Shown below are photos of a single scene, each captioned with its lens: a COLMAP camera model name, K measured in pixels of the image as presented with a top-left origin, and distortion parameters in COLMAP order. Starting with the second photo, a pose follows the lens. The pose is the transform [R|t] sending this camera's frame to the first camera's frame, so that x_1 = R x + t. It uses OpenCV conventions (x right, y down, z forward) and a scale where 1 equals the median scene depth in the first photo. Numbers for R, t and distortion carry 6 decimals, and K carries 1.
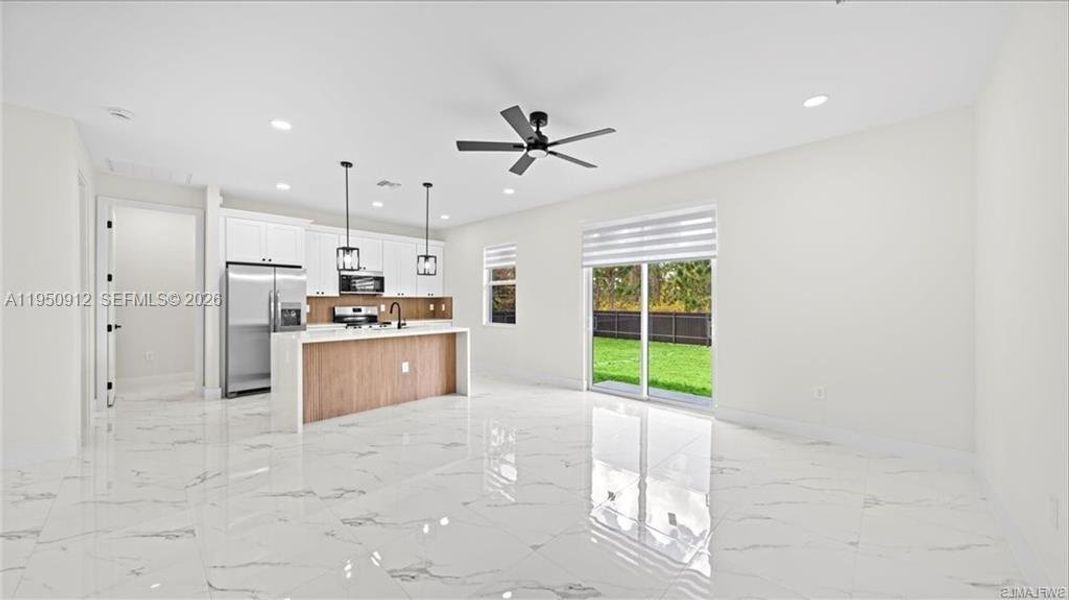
lens RADIAL K [[383.5, 0, 534.5], [0, 383.5, 300.0], [0, 0, 1]] dist [-0.000232, 0.000034]
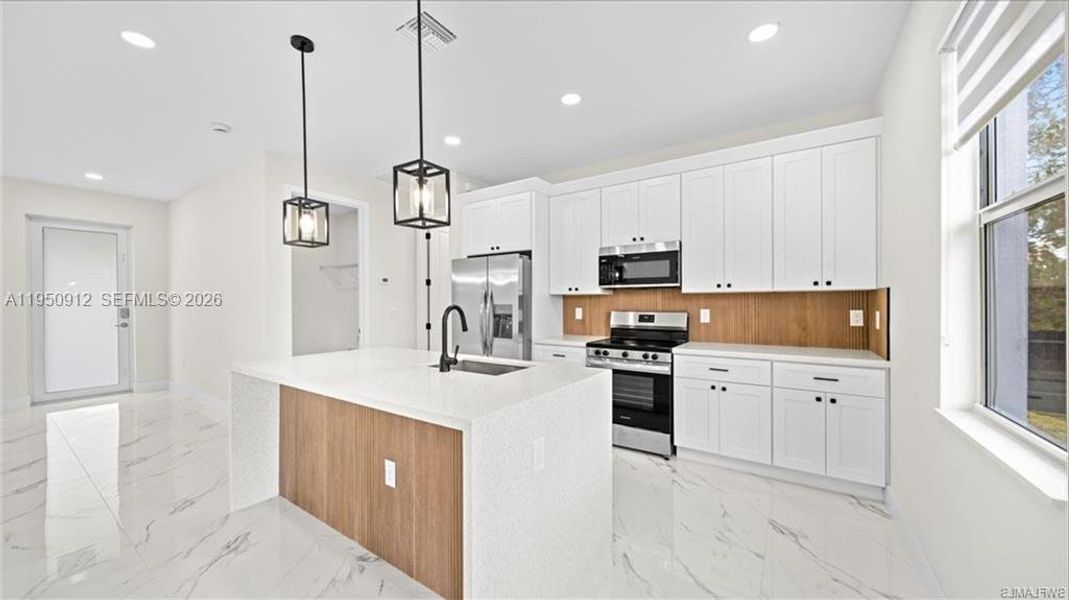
lens RADIAL K [[383.5, 0, 534.5], [0, 383.5, 300.0], [0, 0, 1]] dist [-0.000232, 0.000034]
pose [[0.164648, -0.009159, -0.986310, 0.049153], [0.005425, 0.999950, -0.008380, 0.004005], [0.986337, -0.003971, 0.164689, 0.791784]]
